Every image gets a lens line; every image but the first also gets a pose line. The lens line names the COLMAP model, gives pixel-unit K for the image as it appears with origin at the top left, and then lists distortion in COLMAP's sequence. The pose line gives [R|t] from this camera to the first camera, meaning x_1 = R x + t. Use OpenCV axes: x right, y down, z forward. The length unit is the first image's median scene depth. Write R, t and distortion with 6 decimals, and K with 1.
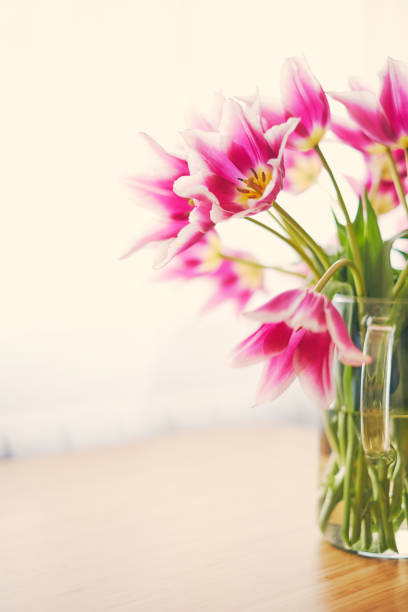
lens RADIAL K [[1001.5, 0, 204.0], [0, 1001.5, 306.0], [0, 0, 1]] dist [-0.083167, -0.061554]
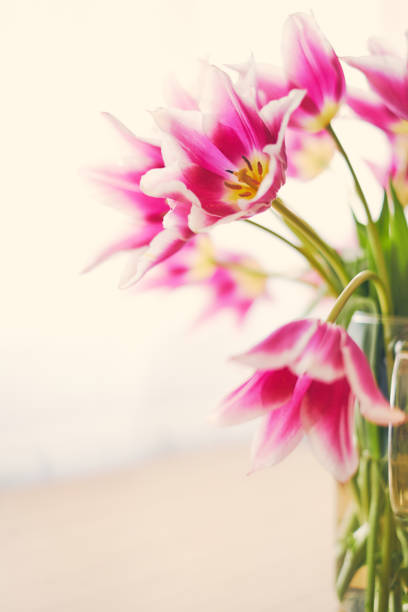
lens RADIAL K [[1001.5, 0, 204.0], [0, 1001.5, 306.0], [0, 0, 1]] dist [-0.083167, -0.061554]
pose [[0.999788, -0.013881, -0.015186, 0.024594], [0.014235, 0.999623, 0.023465, -0.038142], [0.014855, -0.023676, 0.999609, 0.210737]]
